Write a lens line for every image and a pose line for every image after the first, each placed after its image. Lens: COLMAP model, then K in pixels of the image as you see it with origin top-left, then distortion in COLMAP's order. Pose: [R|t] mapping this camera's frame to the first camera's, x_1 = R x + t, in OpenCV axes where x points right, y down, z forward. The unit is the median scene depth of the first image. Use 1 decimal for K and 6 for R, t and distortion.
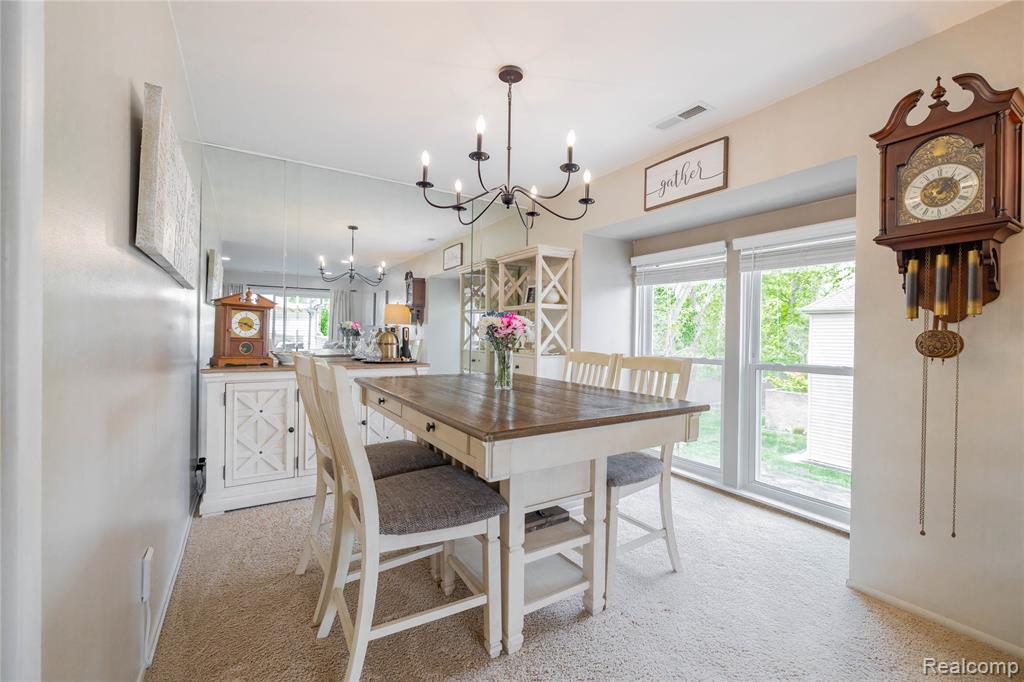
lens RADIAL K [[429.6, 0, 512.4], [0, 429.6, 337.7], [0, 0, 1]] dist [-0.000782, 0.000326]
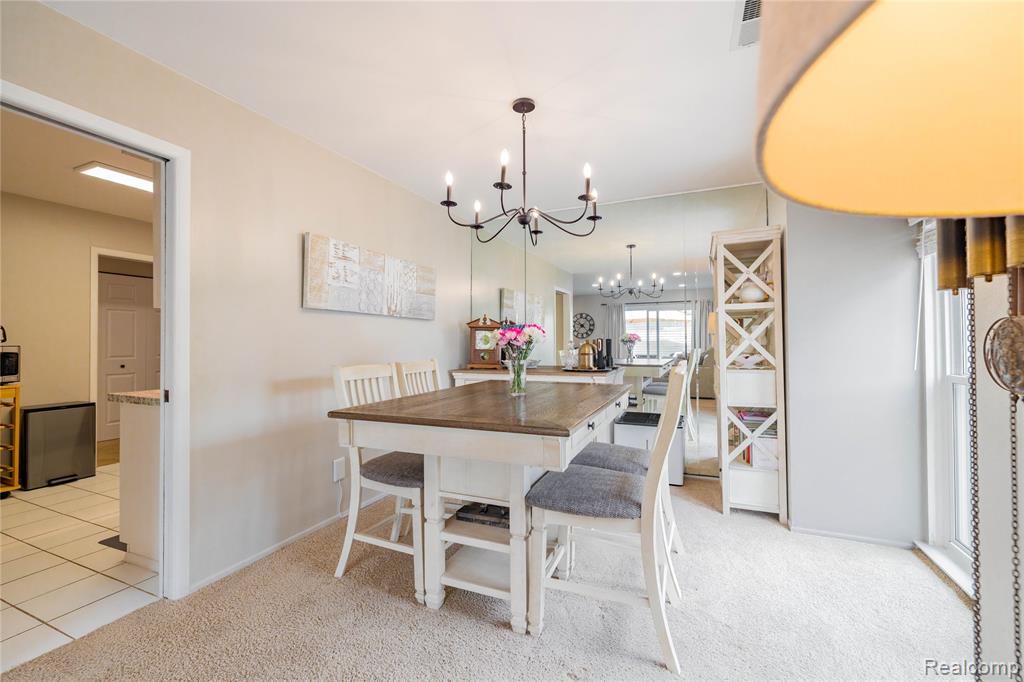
lens RADIAL K [[429.6, 0, 512.4], [0, 429.6, 337.7], [0, 0, 1]] dist [-0.000782, 0.000326]
pose [[0.564725, -0.029018, -0.824769, 0.638501], [0.007924, 0.999526, -0.029741, 0.004660], [0.825241, 0.010260, 0.564687, 0.275150]]
